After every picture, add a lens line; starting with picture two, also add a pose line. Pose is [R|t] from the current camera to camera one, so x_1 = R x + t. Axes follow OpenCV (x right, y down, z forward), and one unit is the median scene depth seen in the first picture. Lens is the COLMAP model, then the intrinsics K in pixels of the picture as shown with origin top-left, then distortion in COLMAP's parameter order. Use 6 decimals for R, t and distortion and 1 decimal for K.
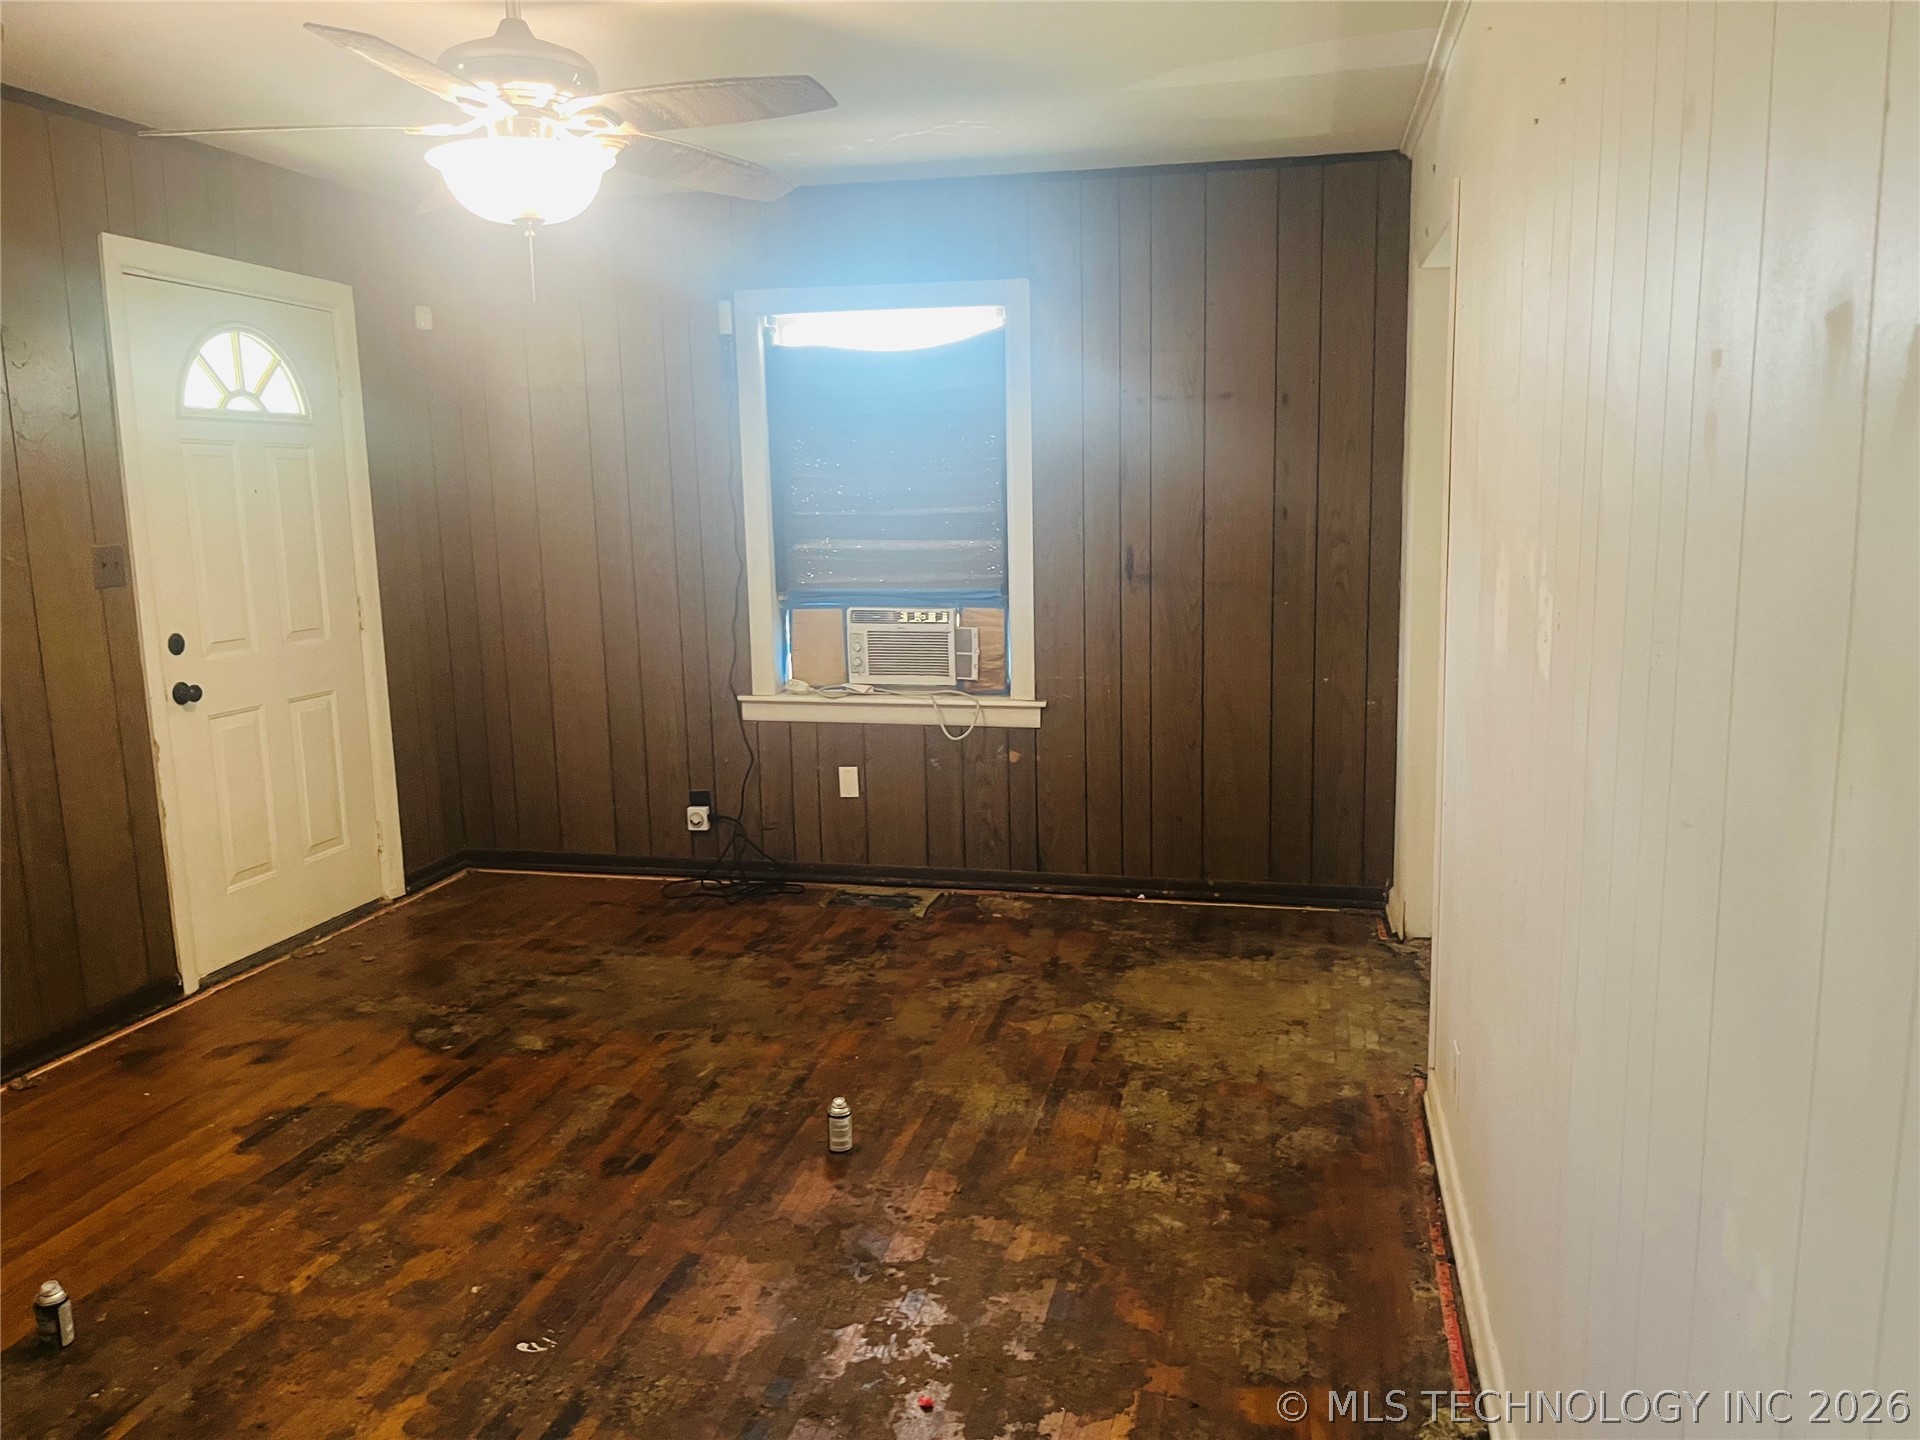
lens RADIAL K [[1459.0, 0, 961.6], [0, 1459.0, 723.2], [0, 0, 1]] dist [0.040892, -0.044684]
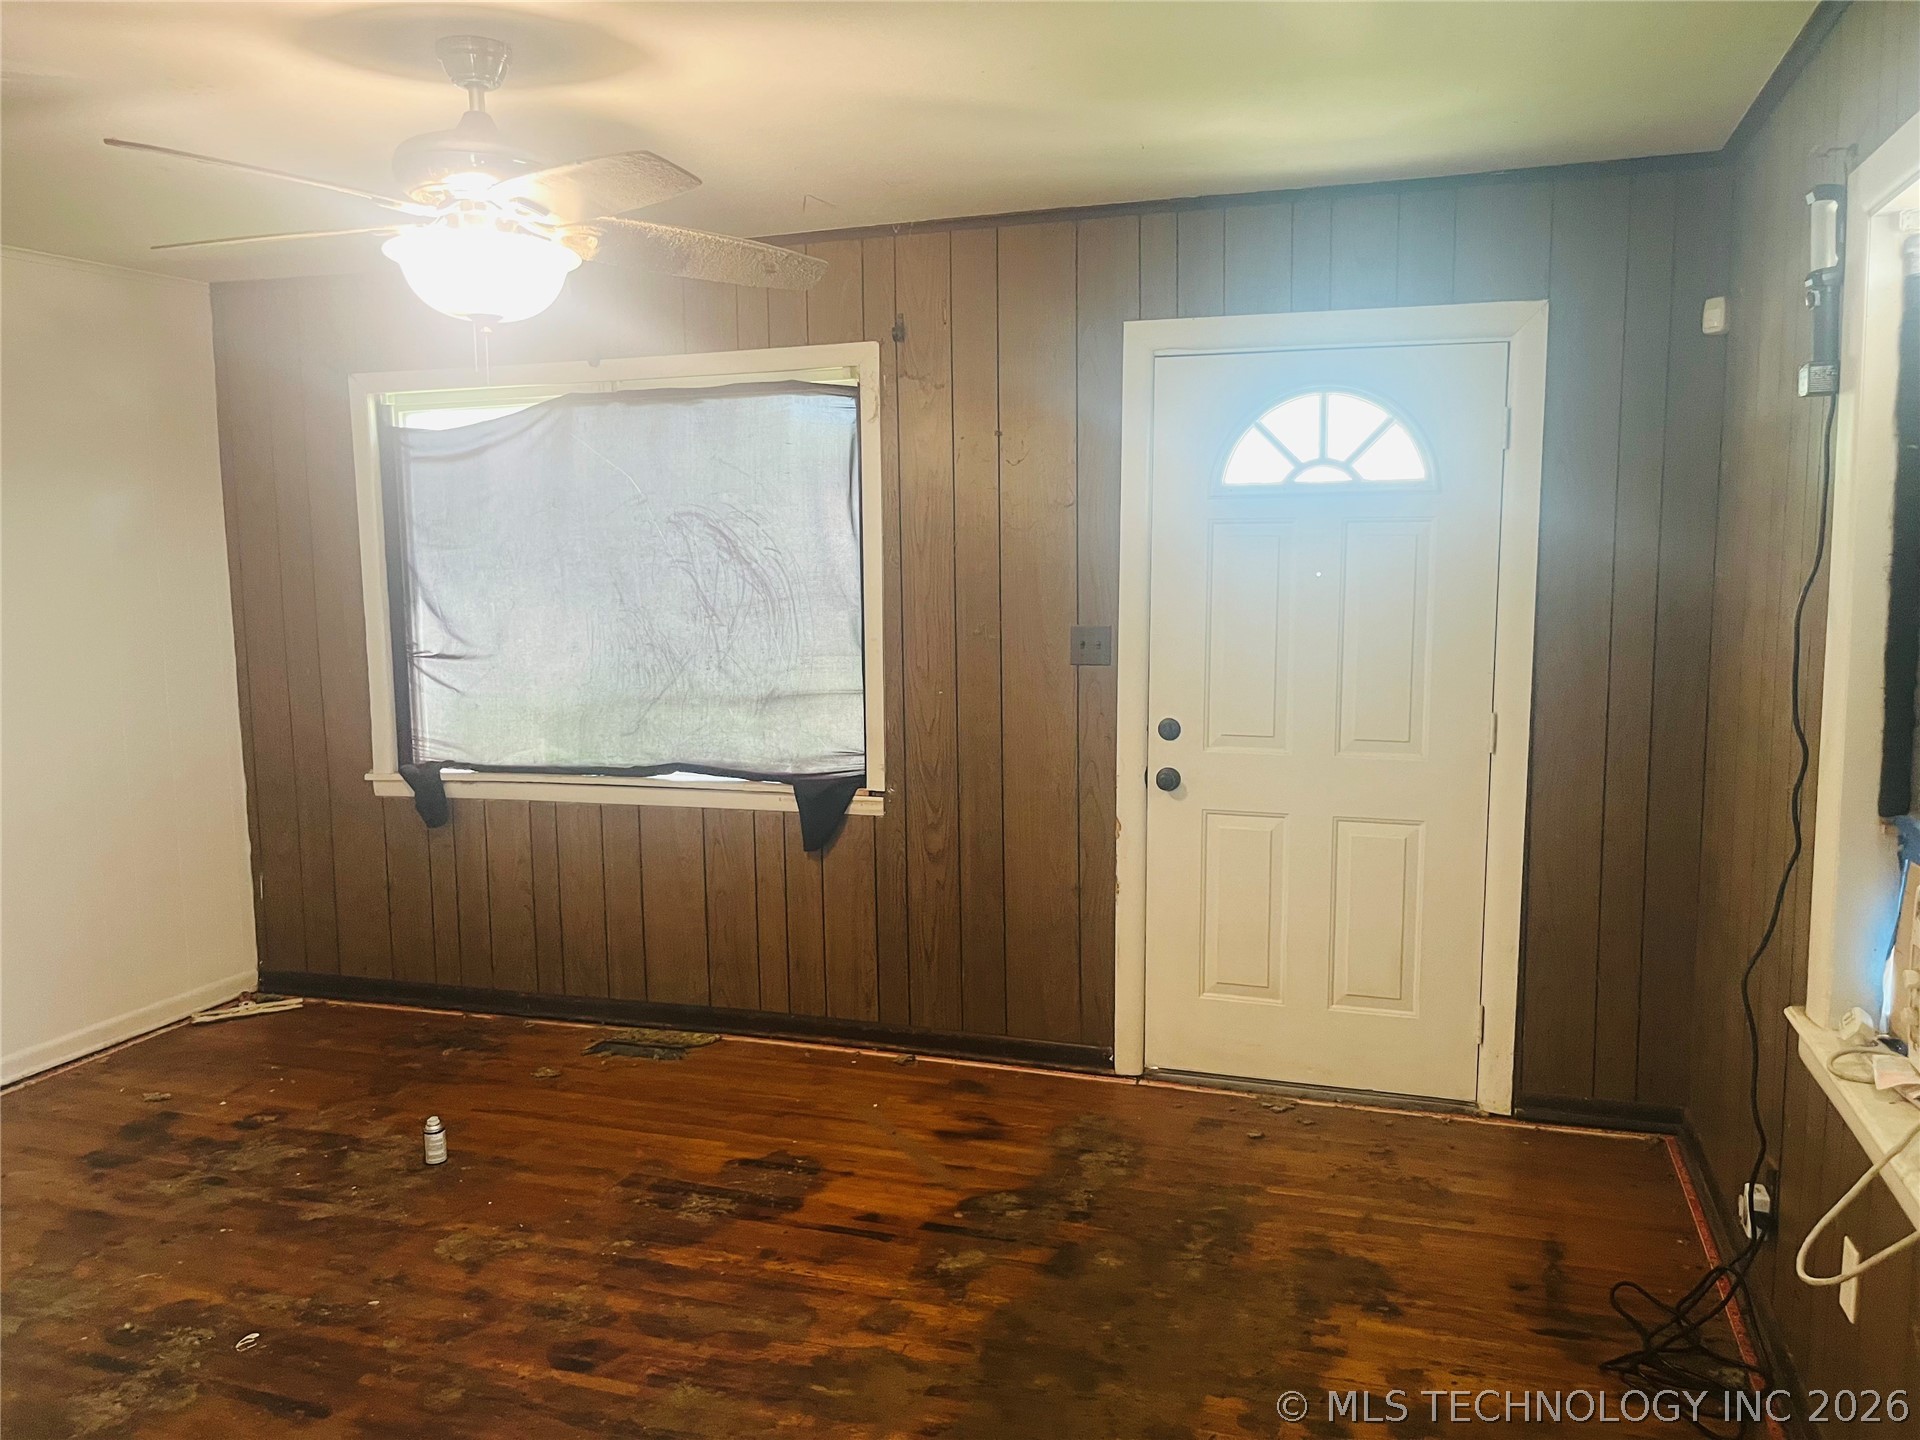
lens RADIAL K [[1459.0, 0, 967.1], [0, 1459.0, 713.3], [0, 0, 1]] dist [0.040892, -0.044684]
pose [[-0.093761, 0.125920, -0.987600, 0.473361], [-0.148675, 0.979076, 0.138948, -0.193917], [0.984431, 0.159860, -0.073078, 1.014834]]
